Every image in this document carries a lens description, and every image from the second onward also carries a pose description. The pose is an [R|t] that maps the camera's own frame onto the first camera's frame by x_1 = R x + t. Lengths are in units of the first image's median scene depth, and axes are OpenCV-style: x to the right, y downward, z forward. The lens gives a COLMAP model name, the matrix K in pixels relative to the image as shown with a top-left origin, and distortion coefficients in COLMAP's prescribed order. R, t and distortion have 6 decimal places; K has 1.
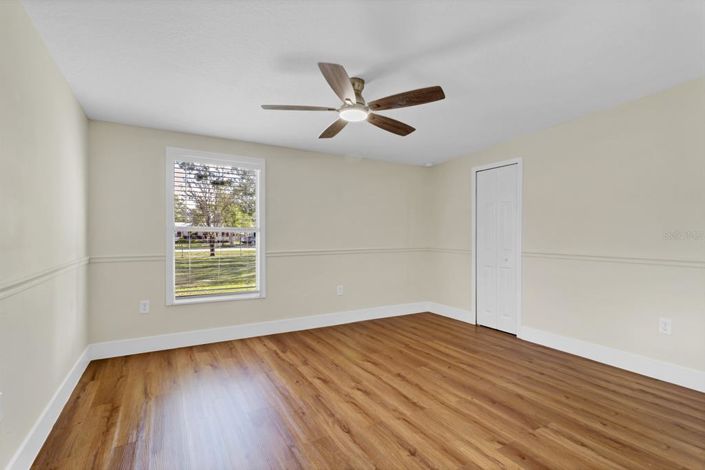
lens RADIAL K [[330.1, 0, 352.5], [0, 330.1, 235.0], [0, 0, 1]] dist [0.000773, 0.000198]
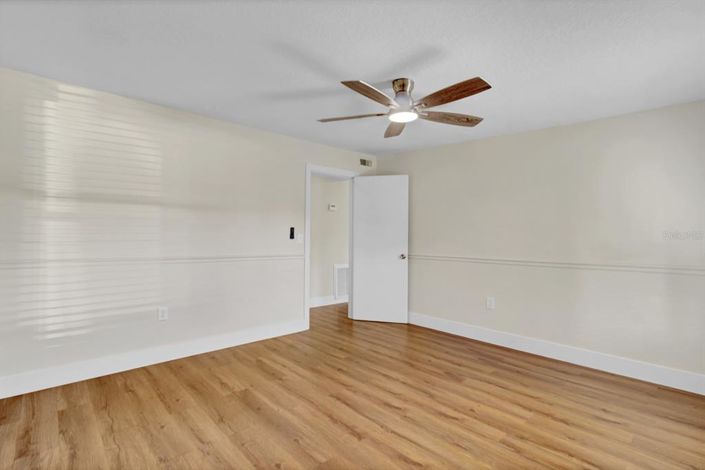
lens RADIAL K [[330.1, 0, 352.5], [0, 330.1, 235.0], [0, 0, 1]] dist [0.000773, 0.000198]
pose [[-0.975108, -0.010440, -0.221487, 0.359319], [-0.009122, 0.999934, -0.006973, -0.002860], [0.221545, -0.004780, -0.975138, 1.913282]]
